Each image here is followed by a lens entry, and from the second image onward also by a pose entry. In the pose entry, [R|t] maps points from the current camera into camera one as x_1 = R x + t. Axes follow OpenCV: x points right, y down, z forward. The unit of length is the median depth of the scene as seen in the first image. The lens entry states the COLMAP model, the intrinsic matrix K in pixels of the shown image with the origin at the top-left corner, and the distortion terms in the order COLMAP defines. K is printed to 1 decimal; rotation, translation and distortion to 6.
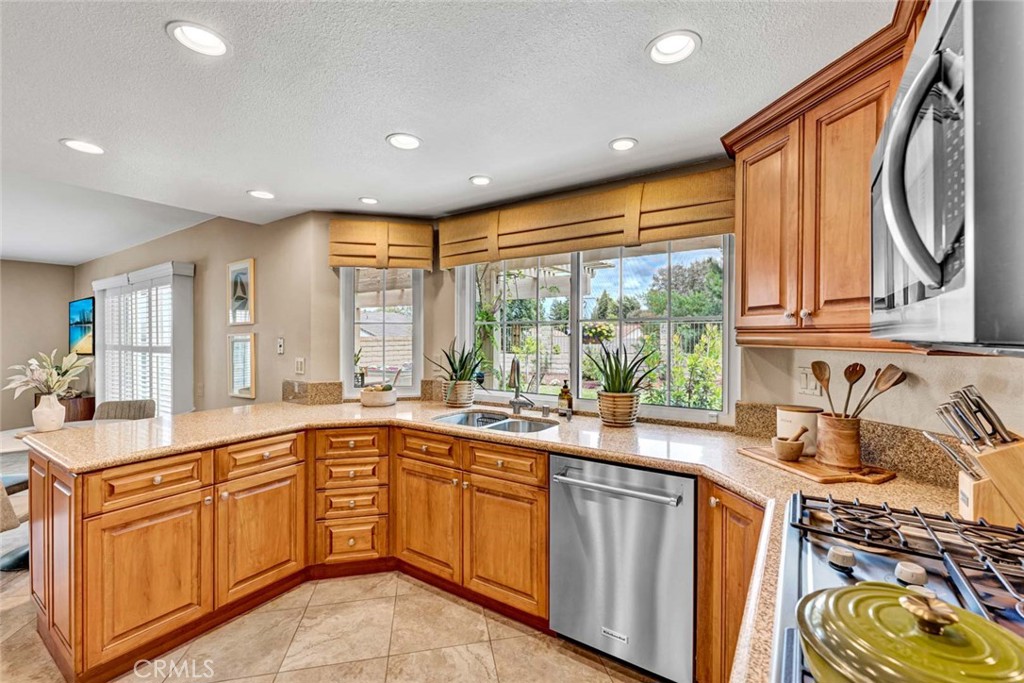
lens RADIAL K [[416.8, 0, 508.8], [0, 416.8, 341.3], [0, 0, 1]] dist [-0.006663, -0.000173]
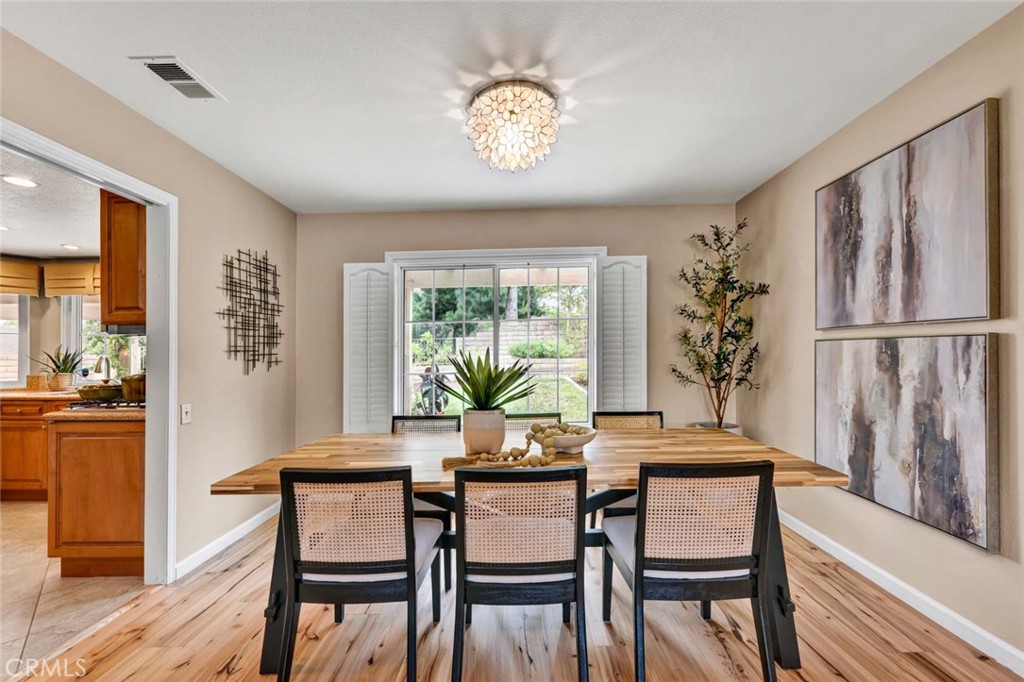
lens RADIAL K [[416.8, 0, 513.8], [0, 416.8, 350.5], [0, 0, 1]] dist [-0.006663, -0.000173]
pose [[0.838993, -0.011948, 0.544010, 0.398398], [0.016981, 0.999847, -0.004229, 0.043054], [-0.543877, 0.012785, 0.839068, -1.022989]]
